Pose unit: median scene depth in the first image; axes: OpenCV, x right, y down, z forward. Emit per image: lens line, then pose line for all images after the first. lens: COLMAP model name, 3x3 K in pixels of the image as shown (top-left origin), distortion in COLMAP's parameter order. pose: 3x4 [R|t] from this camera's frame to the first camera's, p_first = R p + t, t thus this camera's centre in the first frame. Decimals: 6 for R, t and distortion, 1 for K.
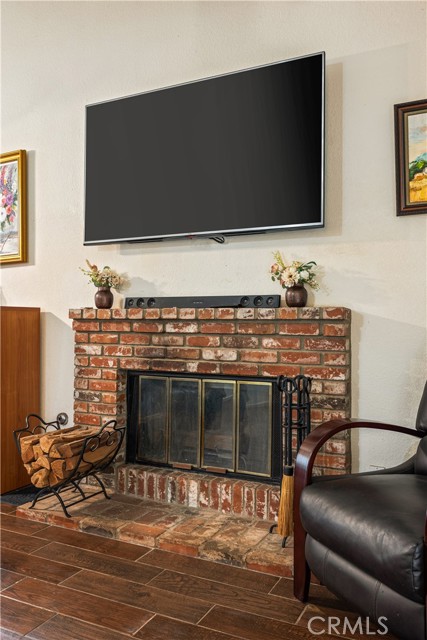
lens RADIAL K [[533.1, 0, 213.5], [0, 533.1, 320.0], [0, 0, 1]] dist [0.000053, -0.000521]
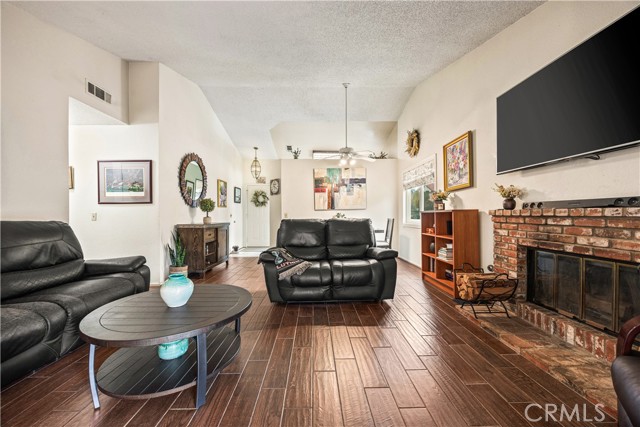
lens RADIAL K [[244.7, 0, 320.0], [0, 244.7, 213.5], [0, 0, 1]] dist [-0.001245, -0.000412]
pose [[0.458148, -0.015449, -0.888741, 0.244400], [0.026658, 0.999638, -0.003635, -0.023759], [0.888476, -0.022027, 0.458395, 0.082364]]
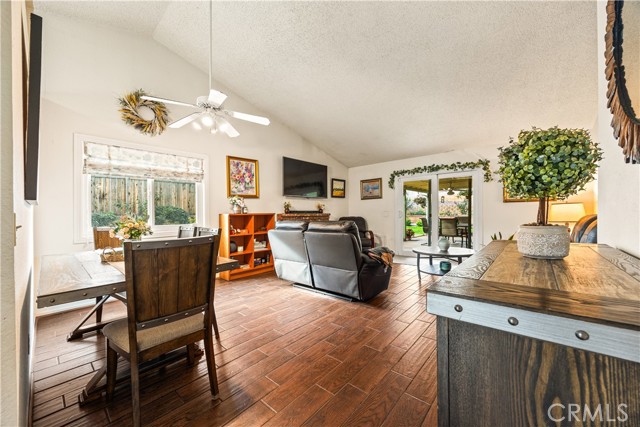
lens RADIAL K [[244.7, 0, 320.0], [0, 244.7, 213.5], [0, 0, 1]] dist [-0.001245, -0.000412]
pose [[0.264320, -0.013277, 0.964344, -1.920923], [-0.003005, 0.999889, 0.014590, -0.050906], [-0.964430, -0.006754, 0.264251, 0.360568]]
